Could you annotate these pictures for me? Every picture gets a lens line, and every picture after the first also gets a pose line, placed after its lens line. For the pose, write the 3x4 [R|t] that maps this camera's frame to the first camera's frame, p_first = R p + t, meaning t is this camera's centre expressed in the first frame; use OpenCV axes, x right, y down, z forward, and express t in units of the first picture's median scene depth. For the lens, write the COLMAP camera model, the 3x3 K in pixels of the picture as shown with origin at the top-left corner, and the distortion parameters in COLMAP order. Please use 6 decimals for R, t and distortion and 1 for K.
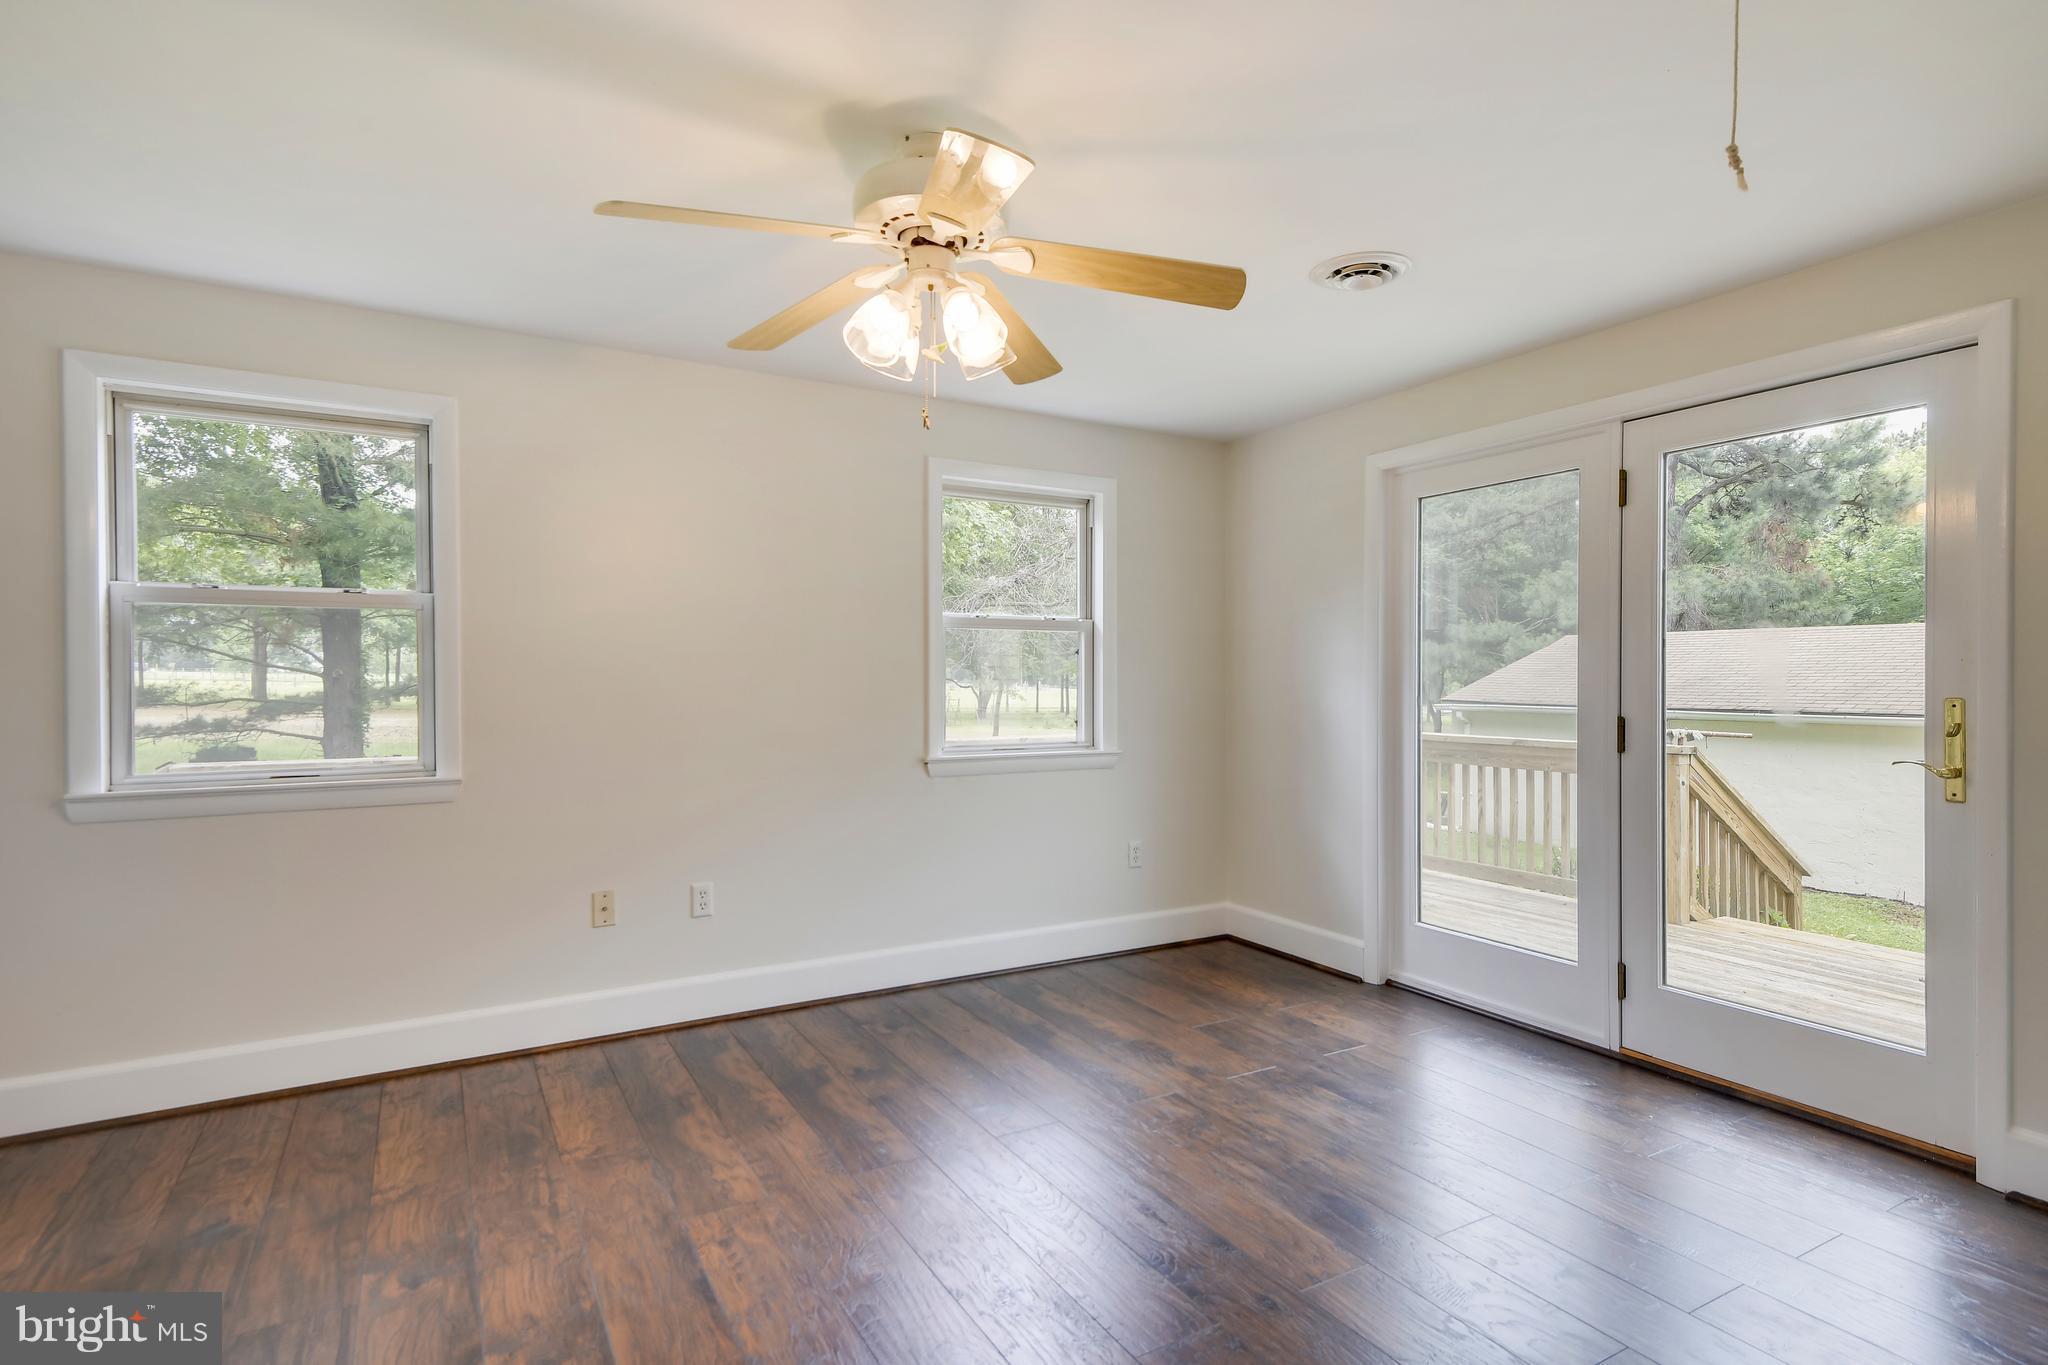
lens RADIAL K [[1016.5, 0, 1033.2], [0, 1016.5, 673.2], [0, 0, 1]] dist [0.000851, -0.000212]
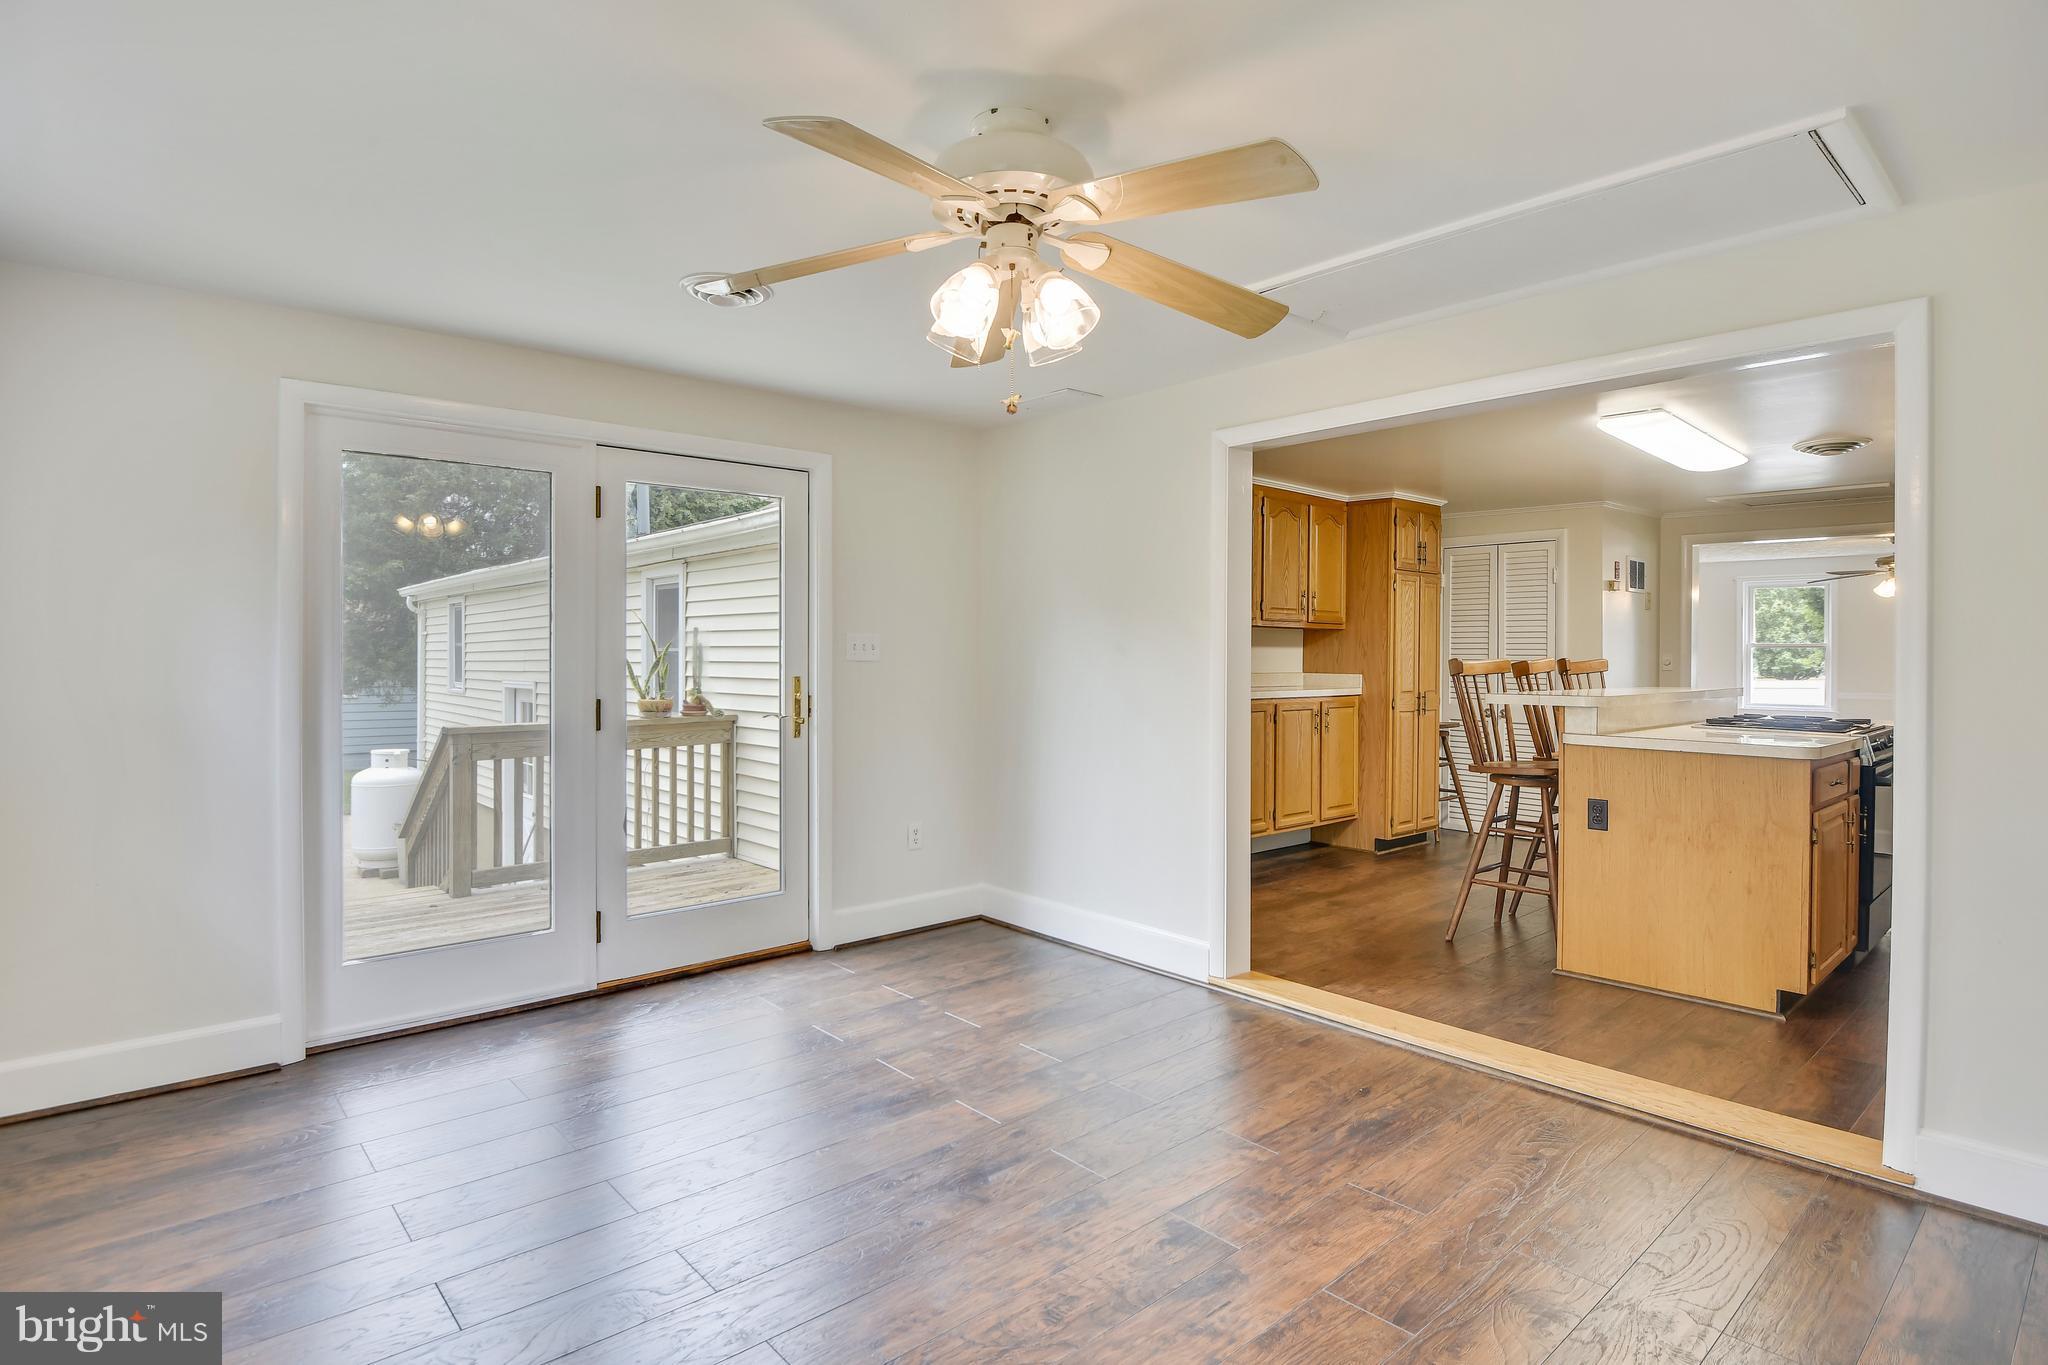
lens RADIAL K [[1016.5, 0, 1033.2], [0, 1016.5, 673.2], [0, 0, 1]] dist [0.000851, -0.000212]
pose [[-0.209359, -0.009695, 0.977791, -0.612048], [-0.007312, 0.999938, 0.008349, -0.003311], [-0.977811, -0.005402, -0.209417, 0.691517]]
